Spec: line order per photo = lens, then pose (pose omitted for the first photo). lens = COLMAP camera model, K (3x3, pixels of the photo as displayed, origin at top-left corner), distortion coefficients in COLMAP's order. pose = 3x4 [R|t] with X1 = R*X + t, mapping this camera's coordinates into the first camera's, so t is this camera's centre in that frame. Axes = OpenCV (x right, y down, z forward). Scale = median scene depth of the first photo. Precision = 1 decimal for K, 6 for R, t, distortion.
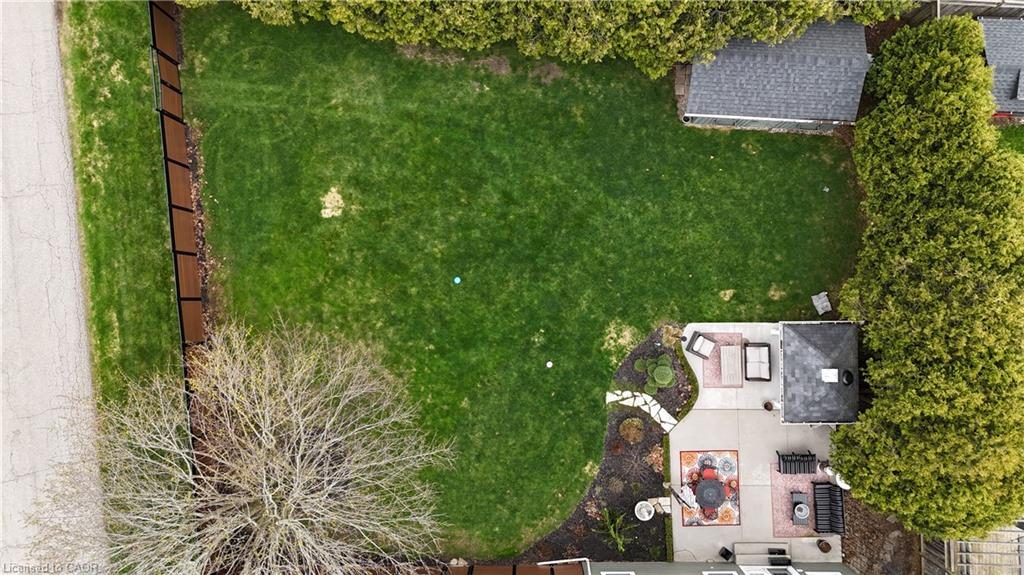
lens RADIAL K [[764.8, 0, 509.4], [0, 764.8, 290.9], [0, 0, 1]] dist [0.049806, -0.007226]
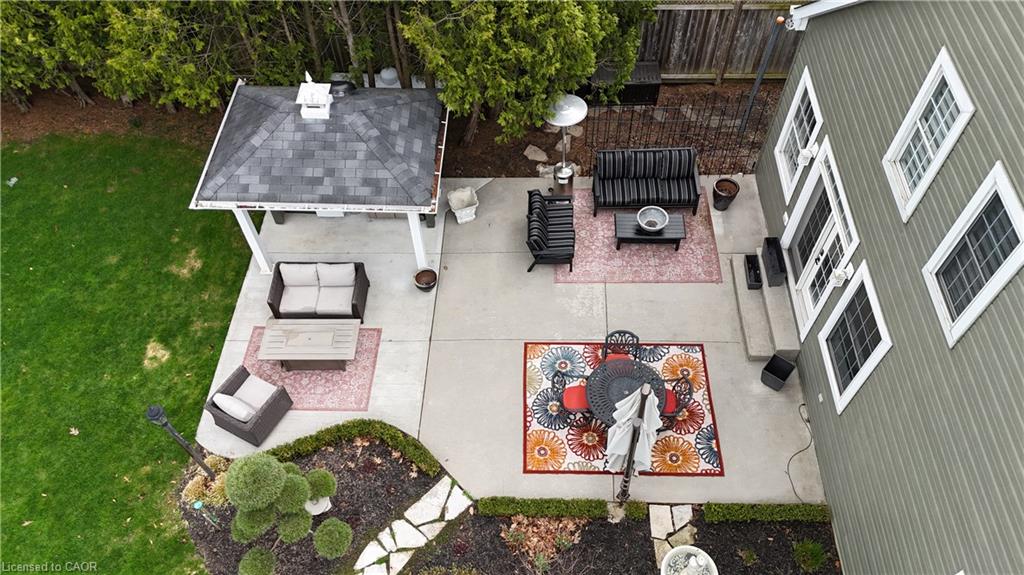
lens RADIAL K [[764.8, 0, 503.1], [0, 764.8, 284.5], [0, 0, 1]] dist [0.049806, -0.007226]
pose [[0.051309, -0.797782, 0.600759, 0.069692], [0.998463, 0.028348, -0.047631, 0.214325], [0.020969, 0.602280, 0.798010, 0.645238]]
